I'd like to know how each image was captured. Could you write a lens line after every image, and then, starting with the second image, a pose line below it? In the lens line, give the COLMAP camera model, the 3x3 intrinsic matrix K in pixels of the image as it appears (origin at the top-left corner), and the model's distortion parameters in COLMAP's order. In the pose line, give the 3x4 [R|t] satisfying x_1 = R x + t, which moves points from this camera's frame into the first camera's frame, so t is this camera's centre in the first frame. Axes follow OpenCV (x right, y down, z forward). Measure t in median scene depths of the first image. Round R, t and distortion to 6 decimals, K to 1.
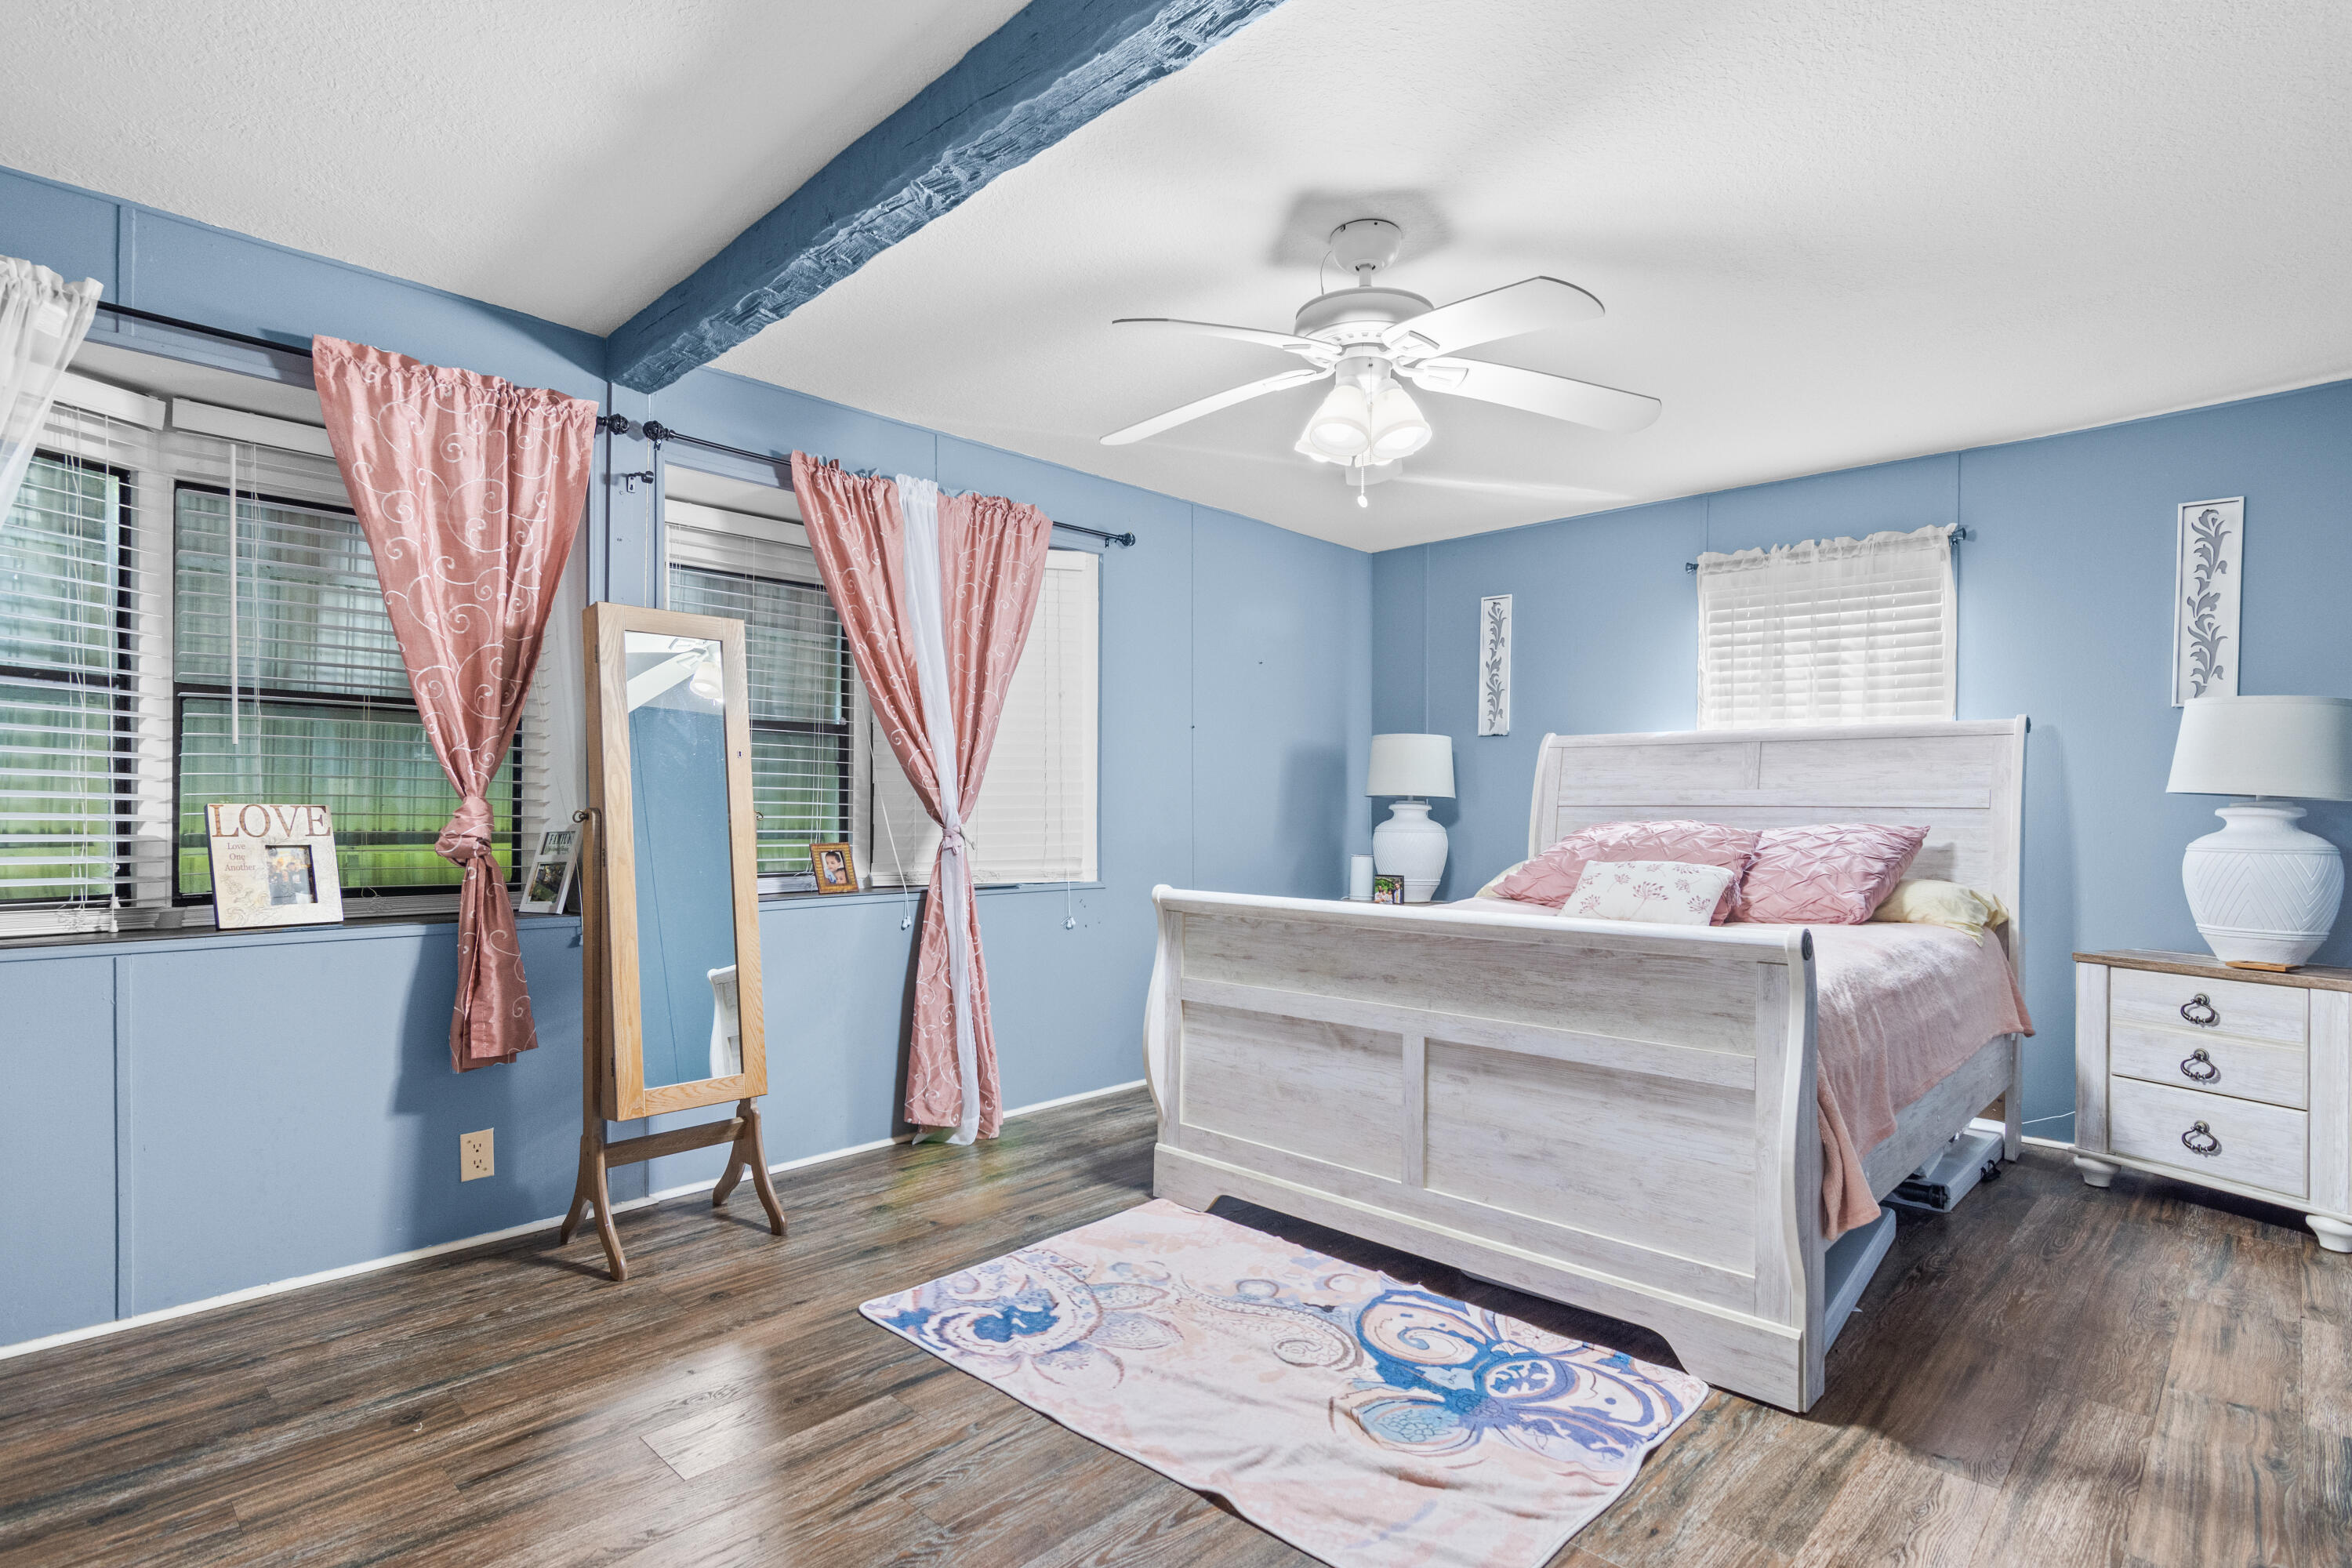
lens RADIAL K [[1148.8, 0, 1178.1], [0, 1148.8, 756.0], [0, 0, 1]] dist [-0.000100, 0.002129]
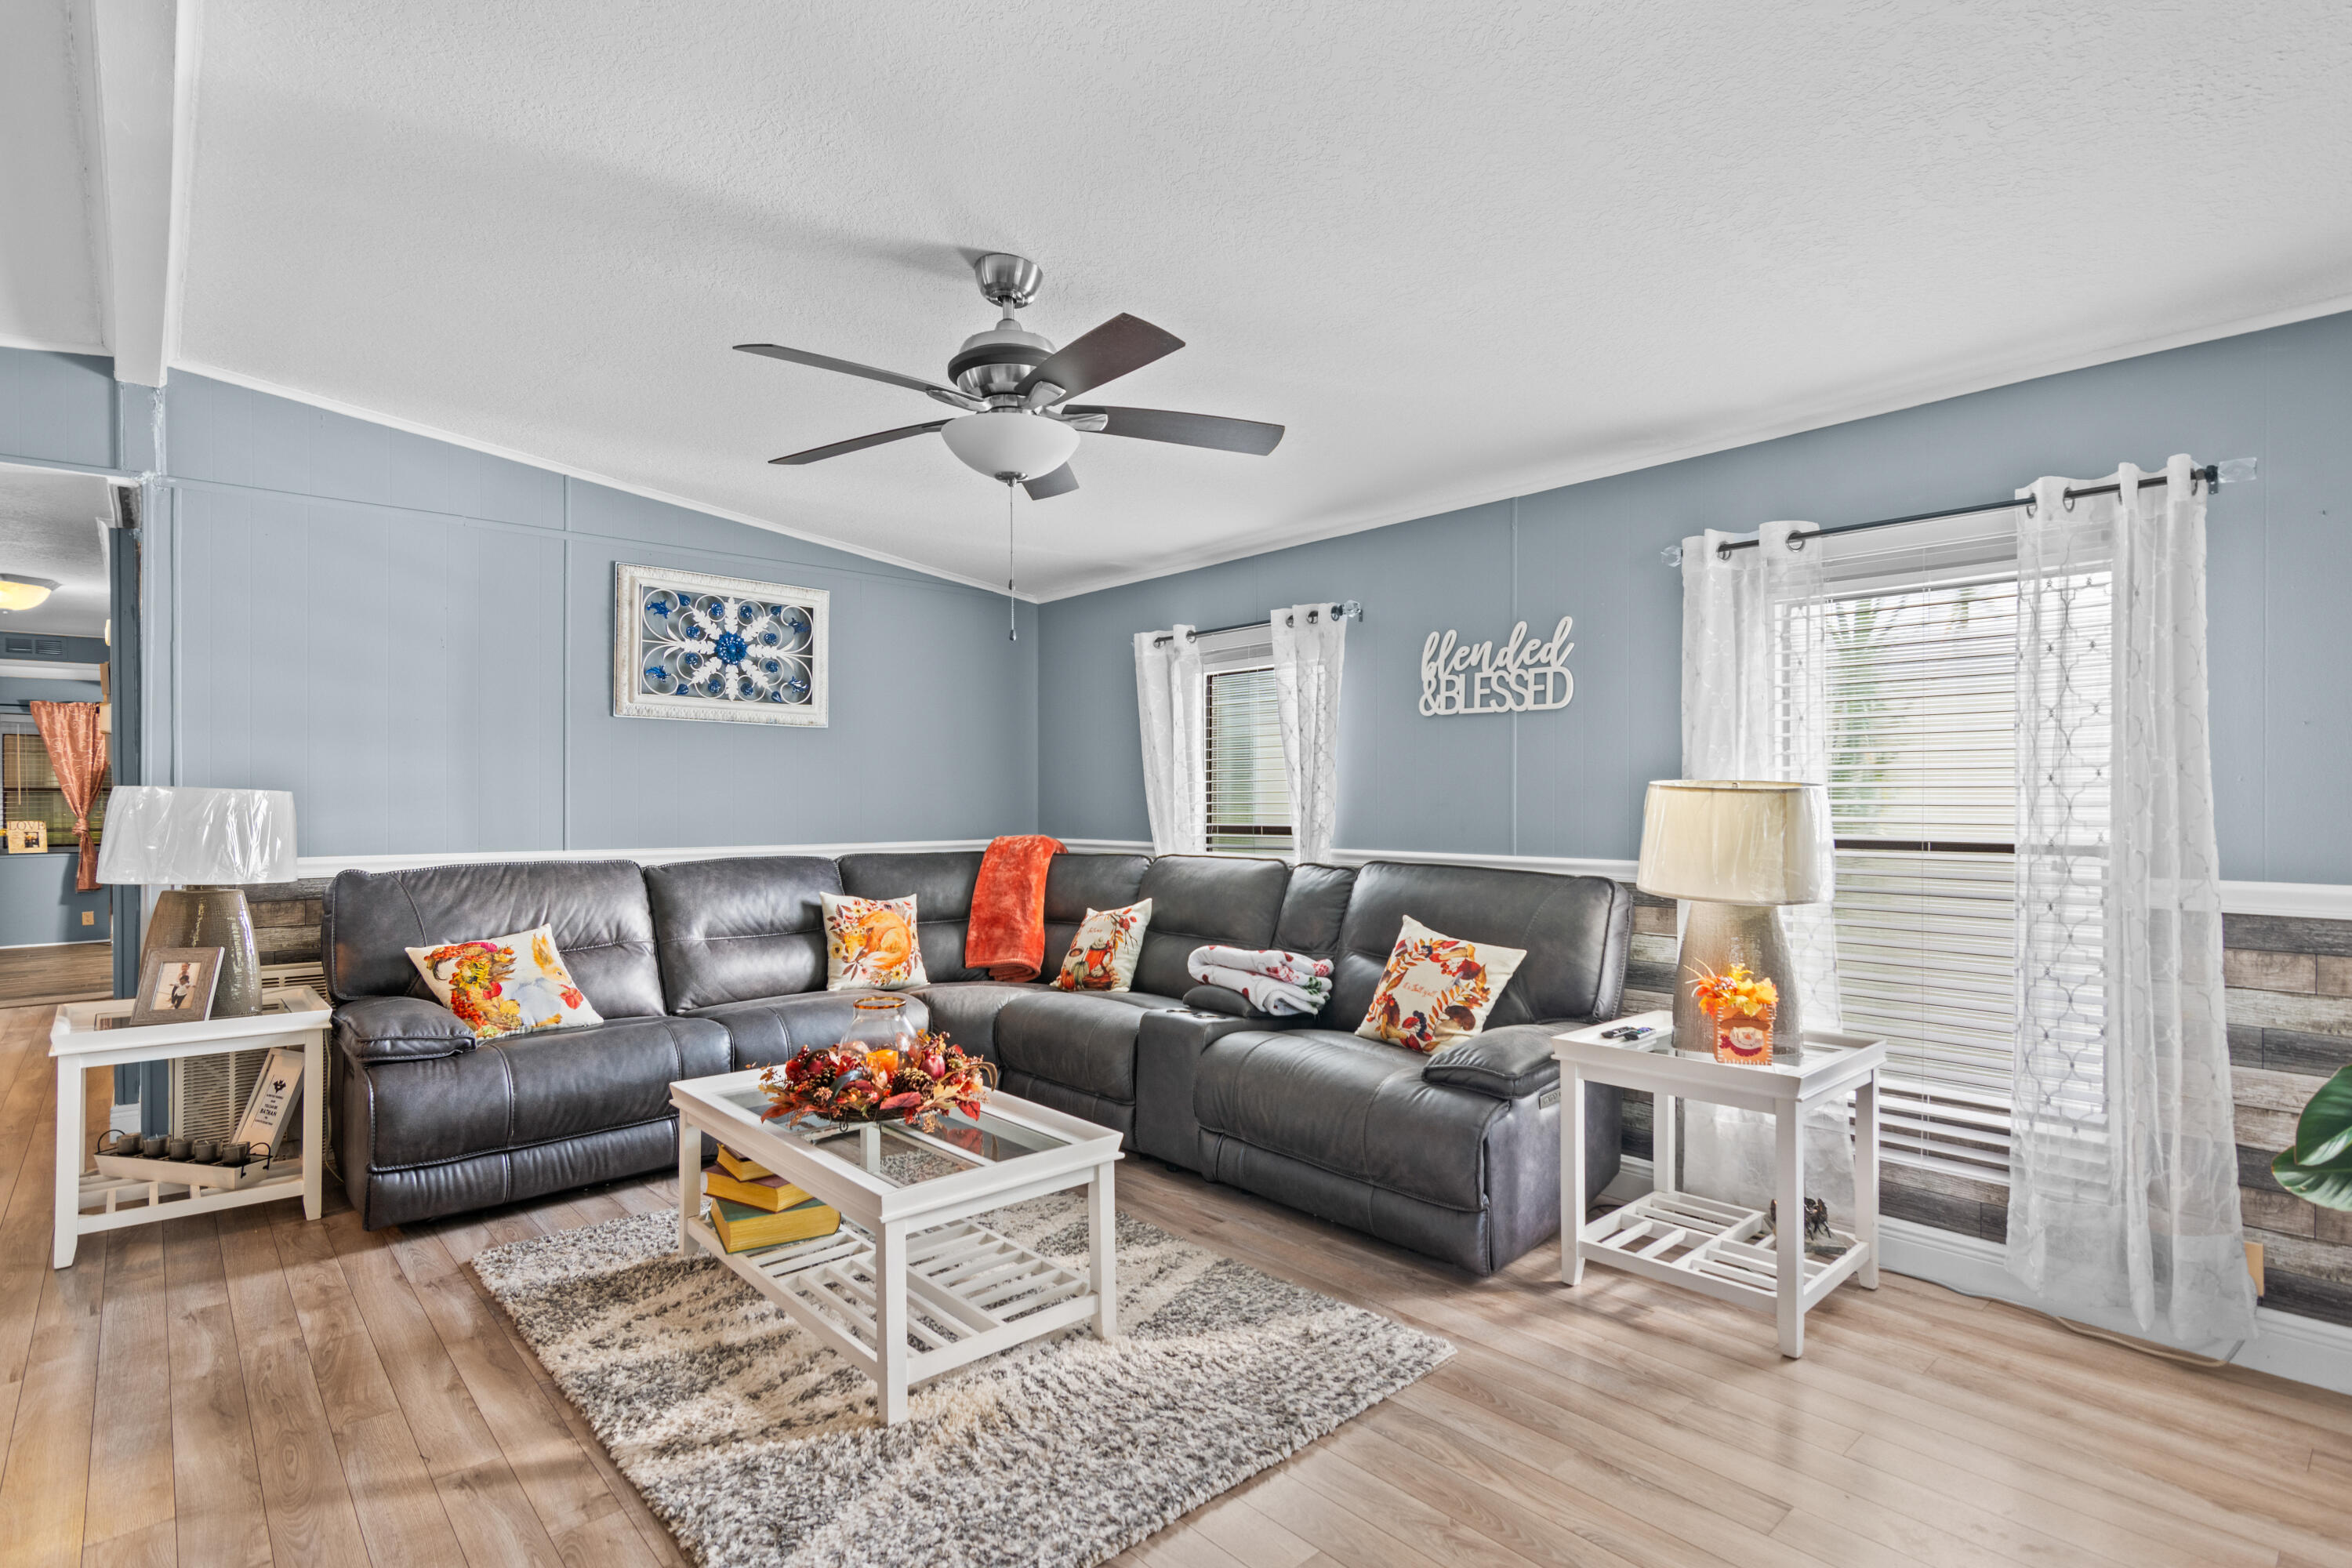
lens RADIAL K [[1159.0, 0, 1194.9], [0, 1159.0, 789.5], [0, 0, 1]] dist [-0.001191, 0.000303]
pose [[0.997869, -0.001515, -0.065238, 3.186460], [0.002069, 0.999962, 0.008426, -0.083155], [0.065223, -0.008543, 0.997834, -2.461538]]
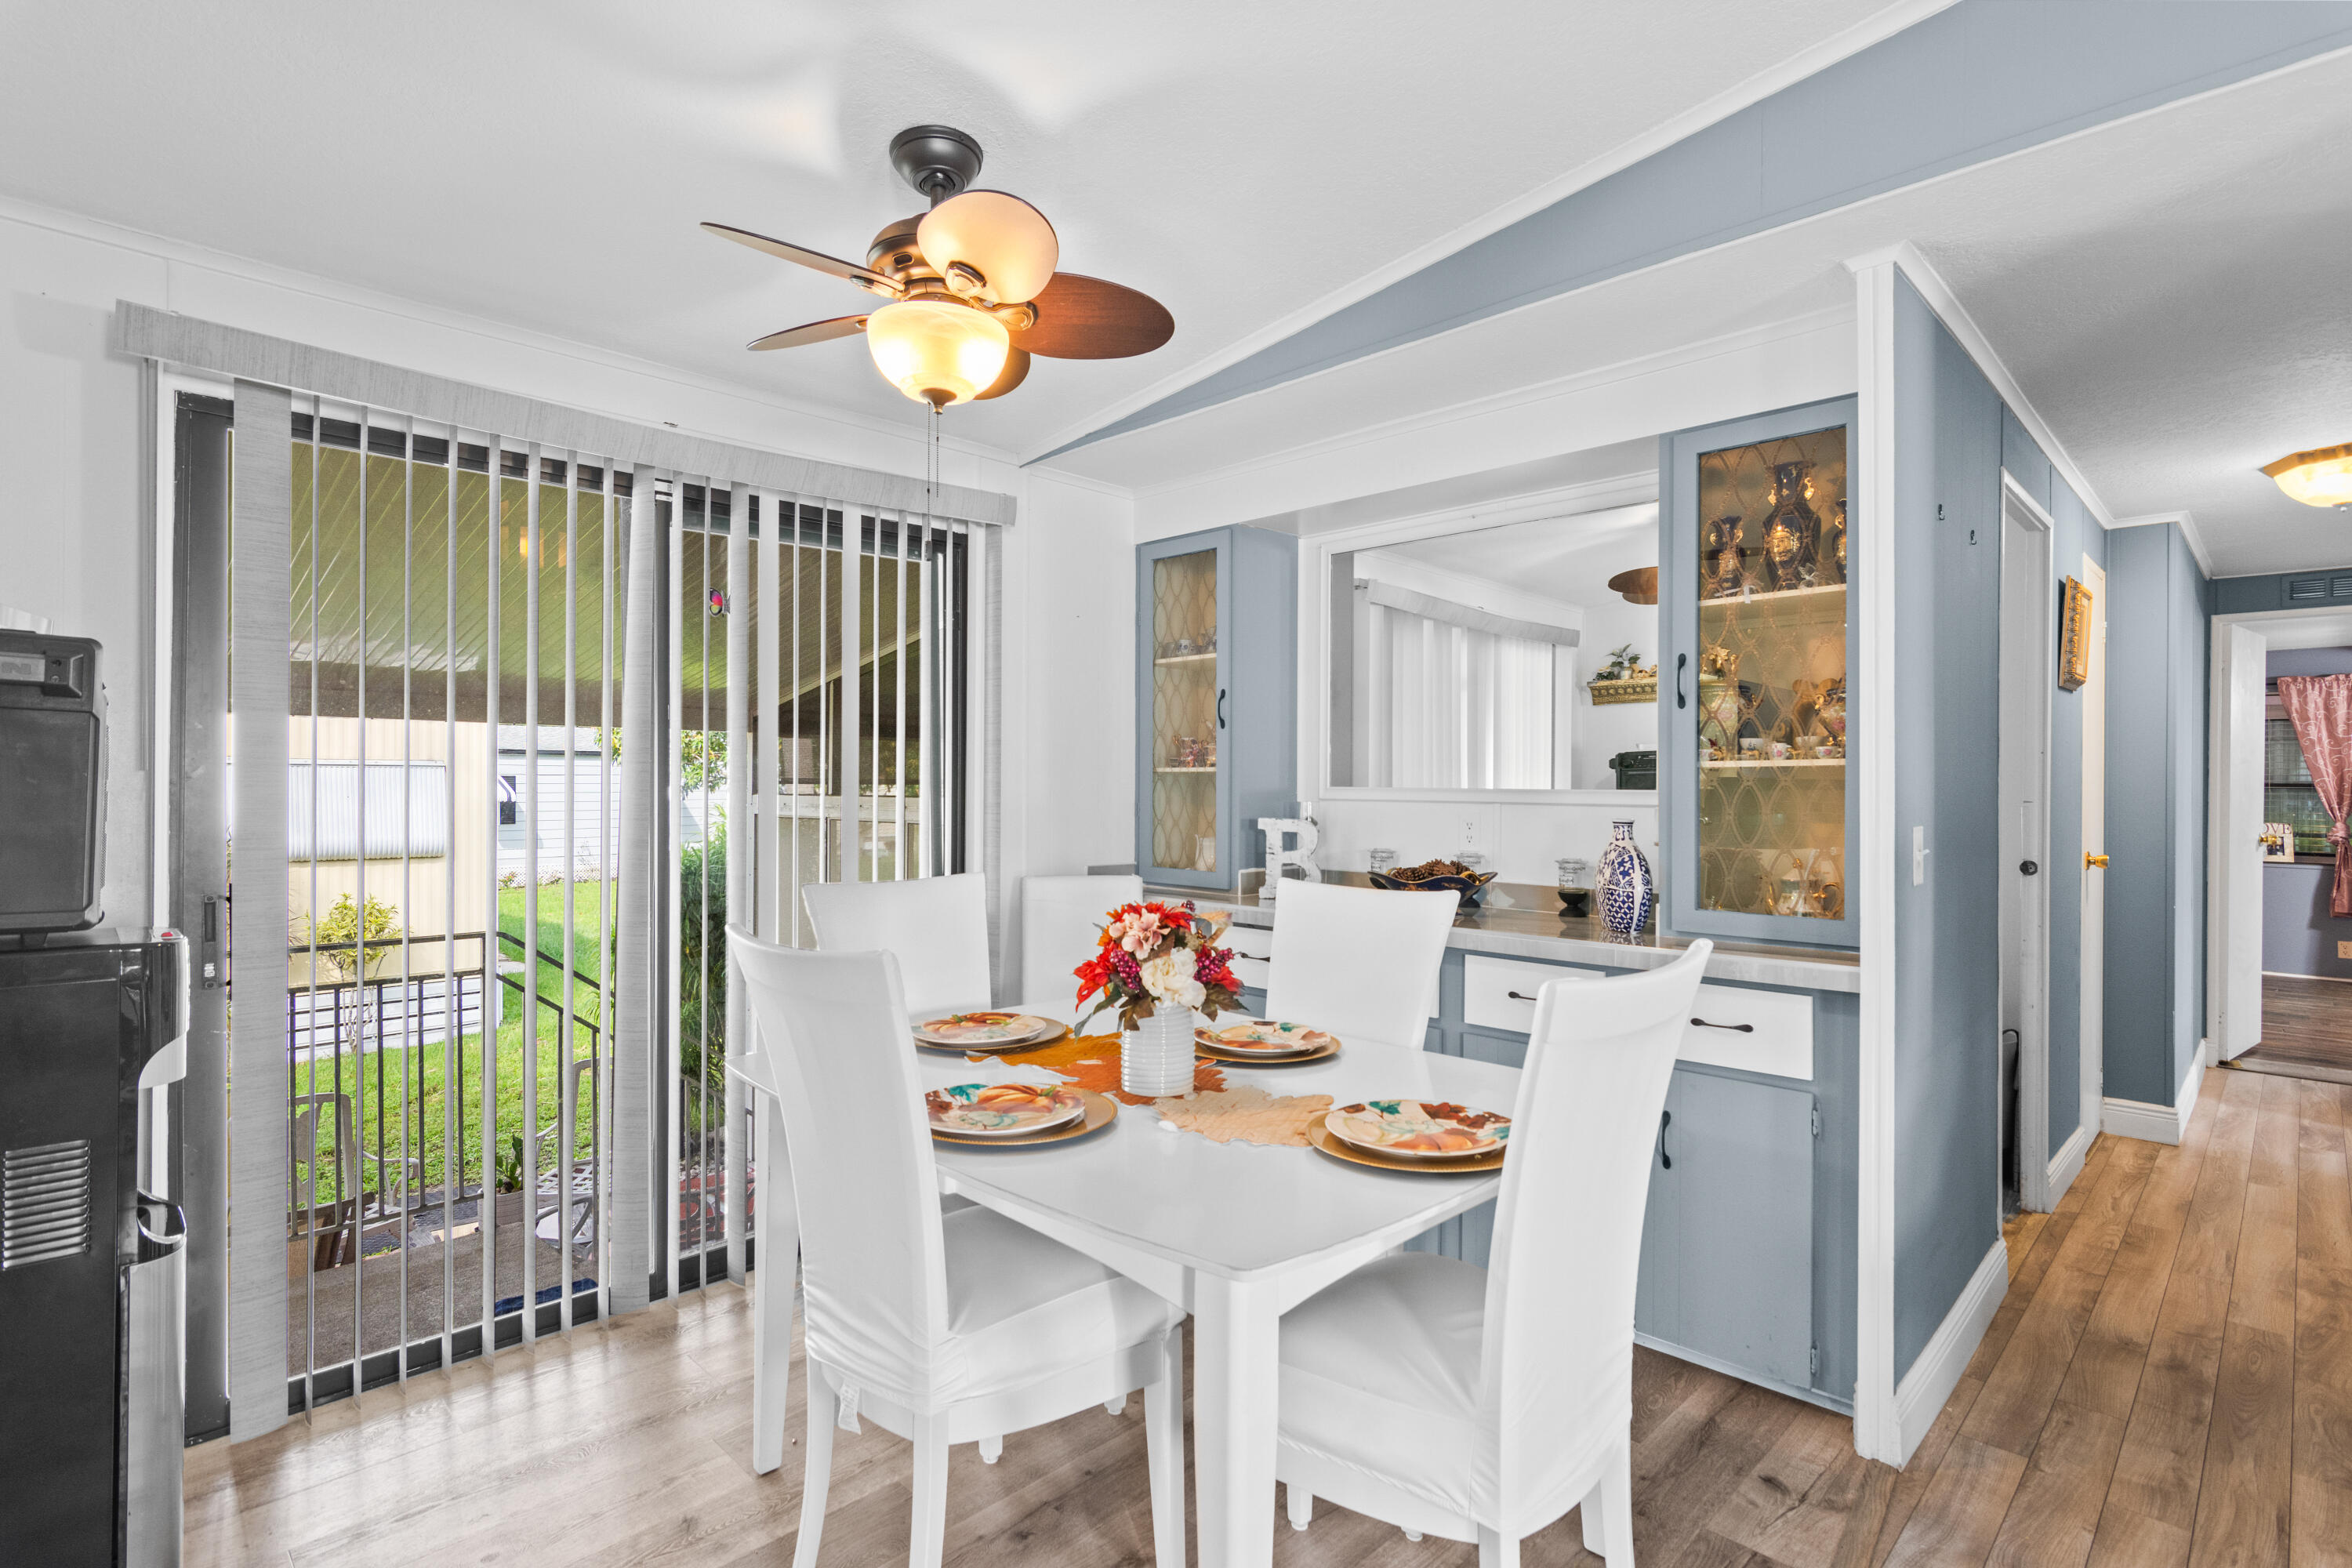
lens RADIAL K [[1119.0, 0, 1164.9], [0, 1119.0, 794.0], [0, 0, 1]] dist [-0.003561, -0.000343]
pose [[-0.029852, 0.010165, -0.999503, 2.283401], [0.002413, 0.999946, 0.010097, -0.073180], [0.999551, -0.002110, -0.029875, -1.873164]]
